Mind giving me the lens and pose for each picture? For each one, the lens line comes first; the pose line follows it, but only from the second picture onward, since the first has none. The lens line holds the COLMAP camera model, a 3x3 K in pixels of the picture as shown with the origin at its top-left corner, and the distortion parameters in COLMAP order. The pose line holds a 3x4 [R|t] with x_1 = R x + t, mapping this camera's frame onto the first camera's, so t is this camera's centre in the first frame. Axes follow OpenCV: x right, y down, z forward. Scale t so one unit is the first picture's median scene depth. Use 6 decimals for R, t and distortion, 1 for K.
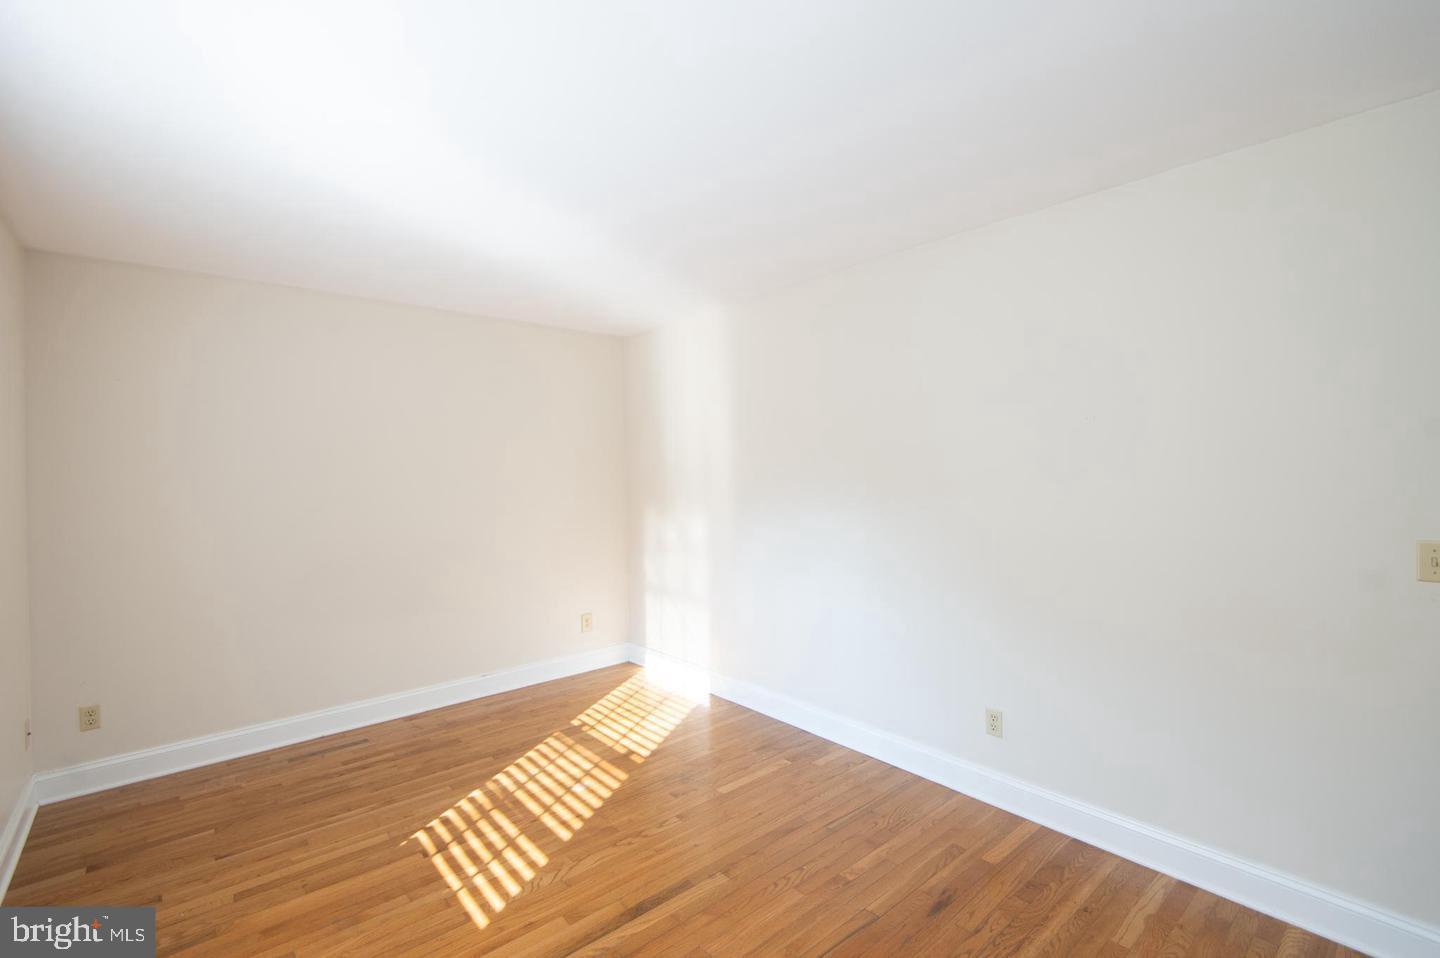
lens RADIAL K [[659.7, 0, 729.3], [0, 659.7, 468.8], [0, 0, 1]] dist [0.027057, -0.012275]
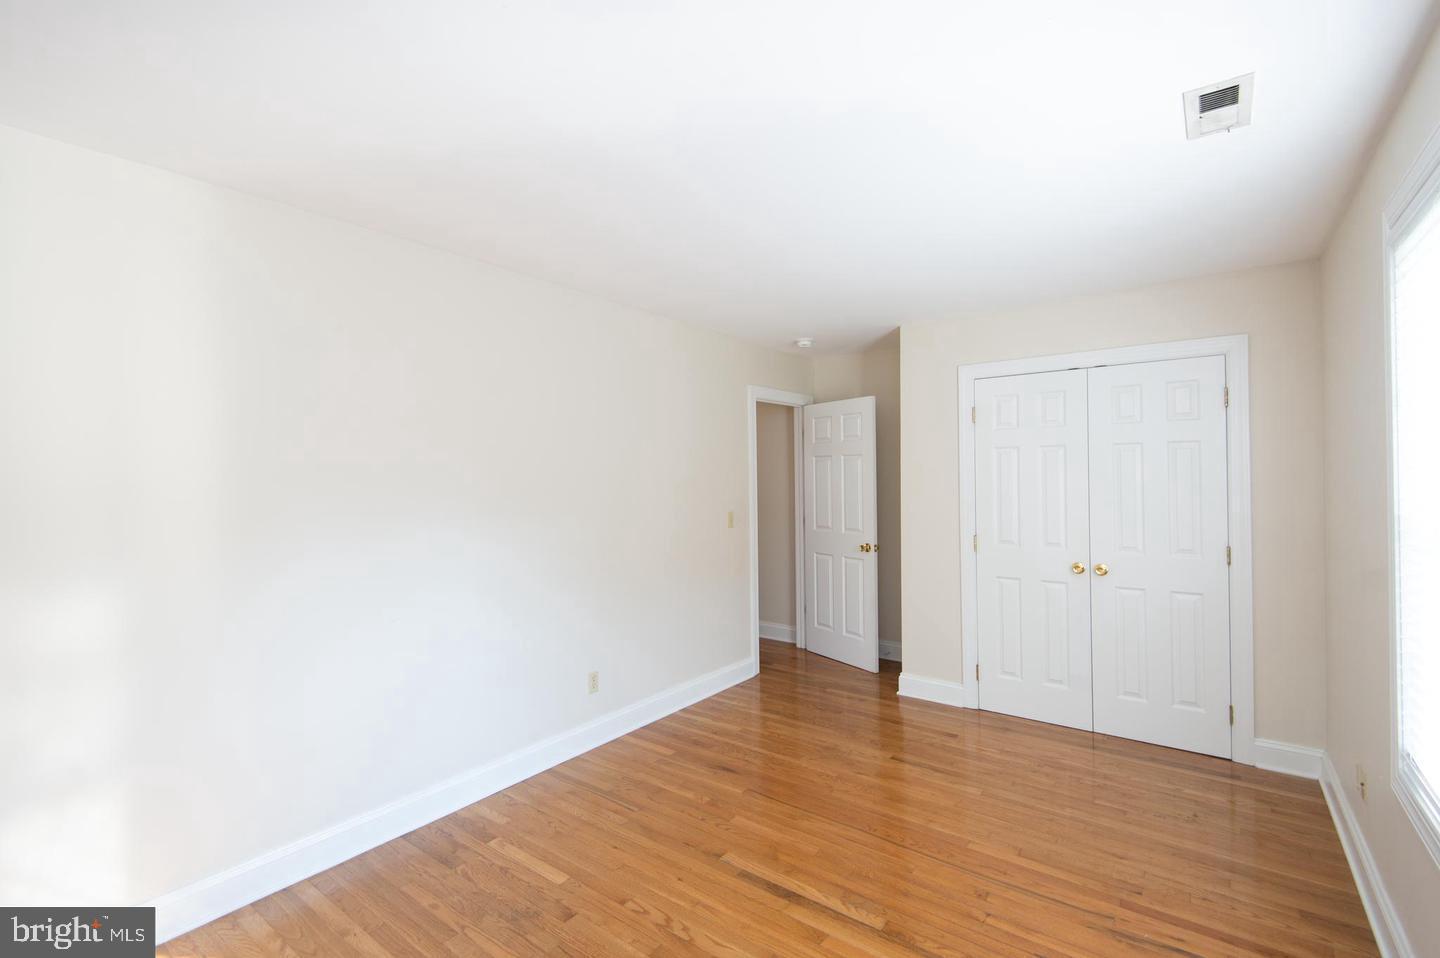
lens RADIAL K [[659.7, 0, 708.1], [0, 659.7, 470.1], [0, 0, 1]] dist [0.027057, -0.012275]
pose [[-0.194301, 0.020690, 0.980724, -0.867434], [0.018354, 0.999679, -0.017454, -0.002258], [-0.980770, 0.014609, -0.194619, 0.981262]]
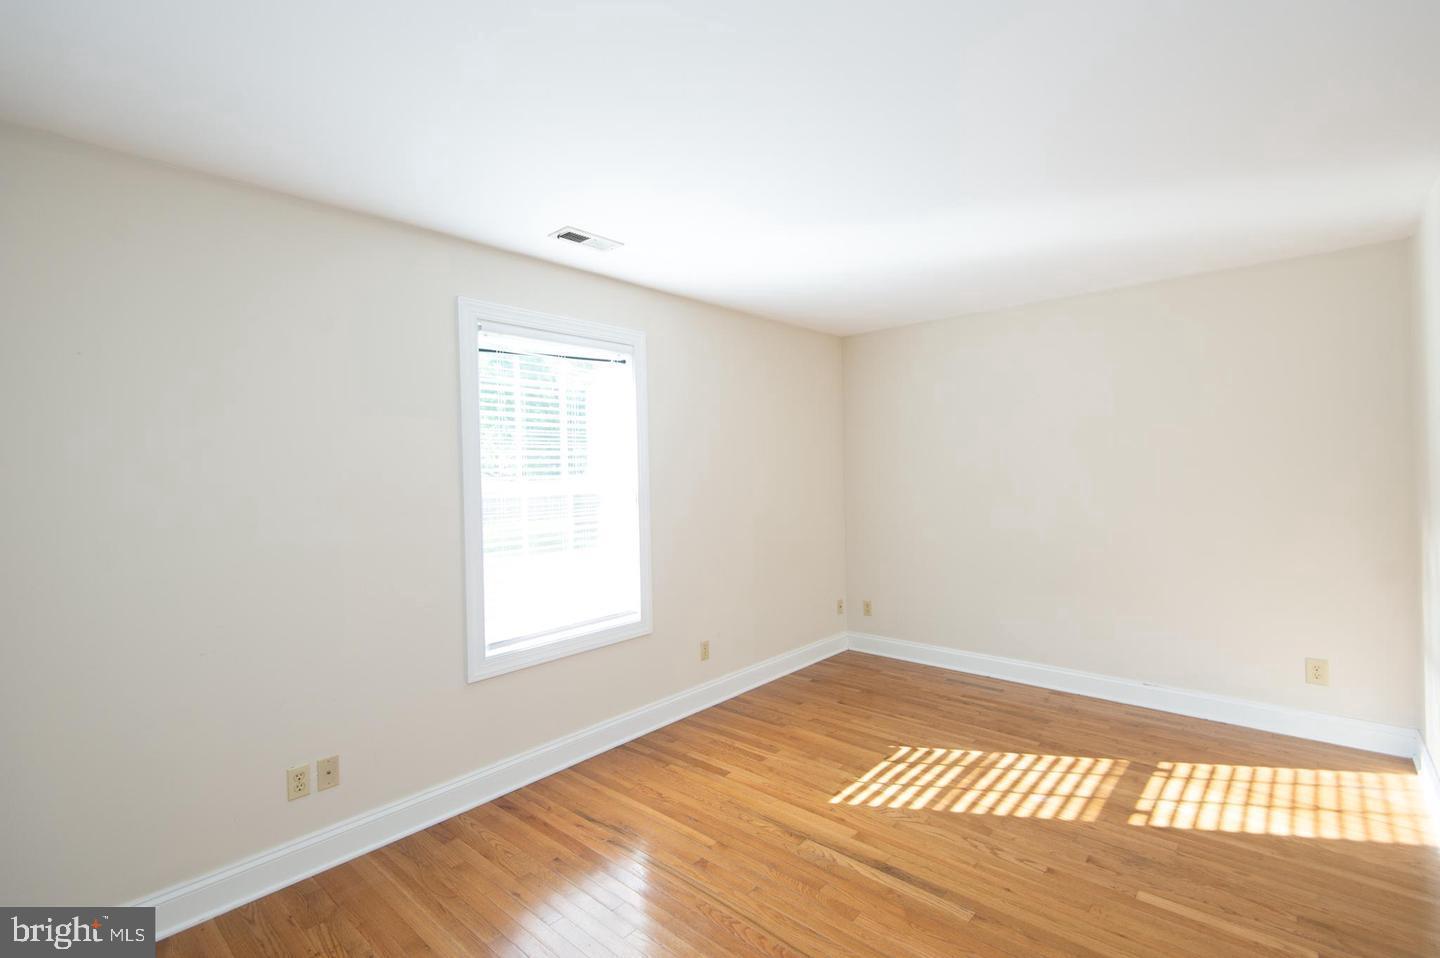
lens RADIAL K [[659.7, 0, 713.1], [0, 659.7, 482.3], [0, 0, 1]] dist [0.027057, -0.012275]
pose [[0.118957, 0.037409, -0.992194, 0.664410], [0.014949, 0.999109, 0.039462, -0.016995], [0.992787, -0.019527, 0.118292, 0.442652]]
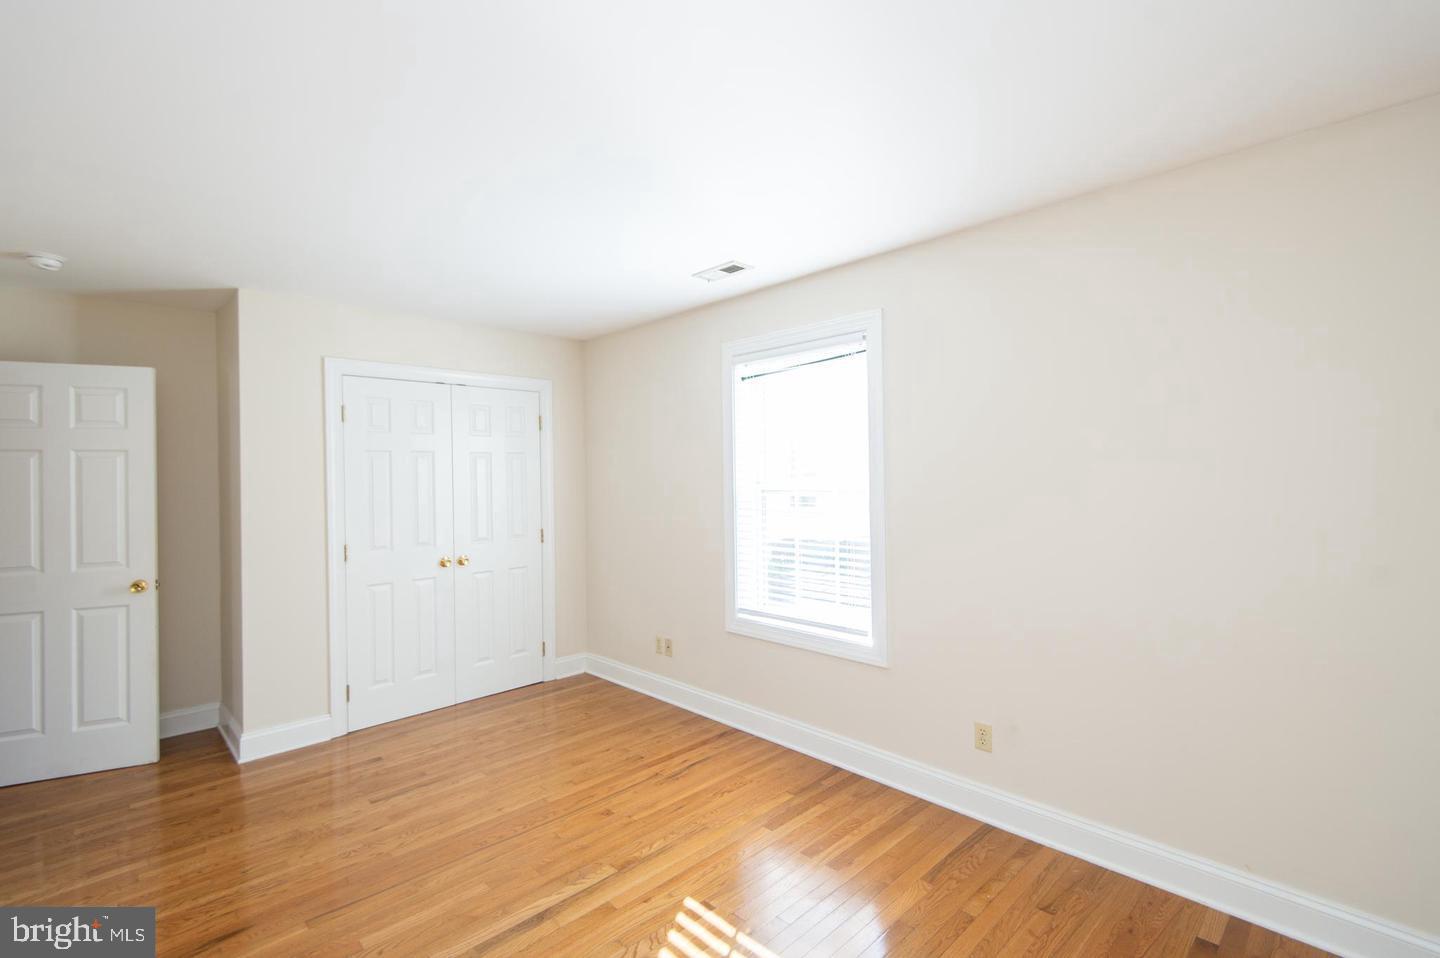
lens RADIAL K [[659.7, 0, 747.7], [0, 659.7, 483.4], [0, 0, 1]] dist [0.027057, -0.012275]
pose [[-0.996325, 0.026901, -0.081325, -0.284229], [0.025112, 0.999421, 0.022940, -0.008165], [0.081895, 0.020814, -0.996424, 1.495252]]
